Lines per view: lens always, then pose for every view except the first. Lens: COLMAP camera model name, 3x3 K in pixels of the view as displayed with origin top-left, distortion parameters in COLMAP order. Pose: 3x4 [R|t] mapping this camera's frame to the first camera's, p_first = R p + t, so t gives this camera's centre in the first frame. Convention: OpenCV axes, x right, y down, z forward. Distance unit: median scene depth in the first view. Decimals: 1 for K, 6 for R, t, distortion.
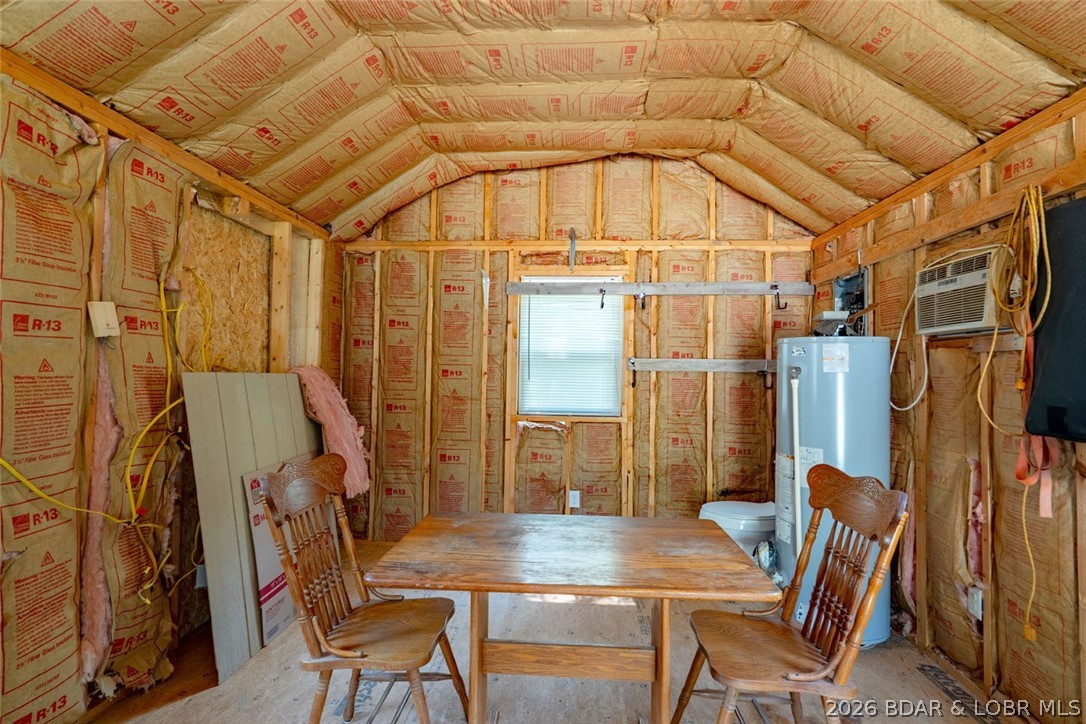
lens RADIAL K [[502.9, 0, 542.3], [0, 502.9, 358.3], [0, 0, 1]] dist [-0.001959, 0.000478]
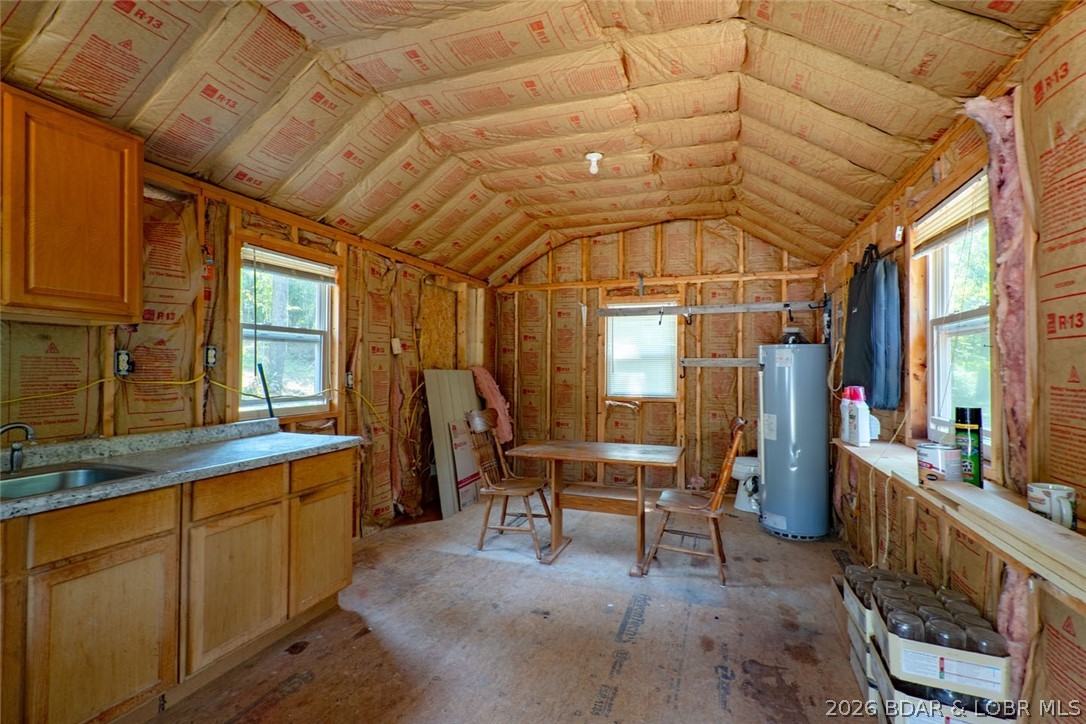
lens RADIAL K [[509.0, 0, 548.4], [0, 509.0, 359.3], [0, 0, 1]] dist [0.000295, 0.000590]
pose [[0.961473, -0.012671, -0.274606, 0.209074], [0.014988, 0.999868, 0.006341, -0.012012], [0.274489, -0.010212, 0.961536, -0.517446]]
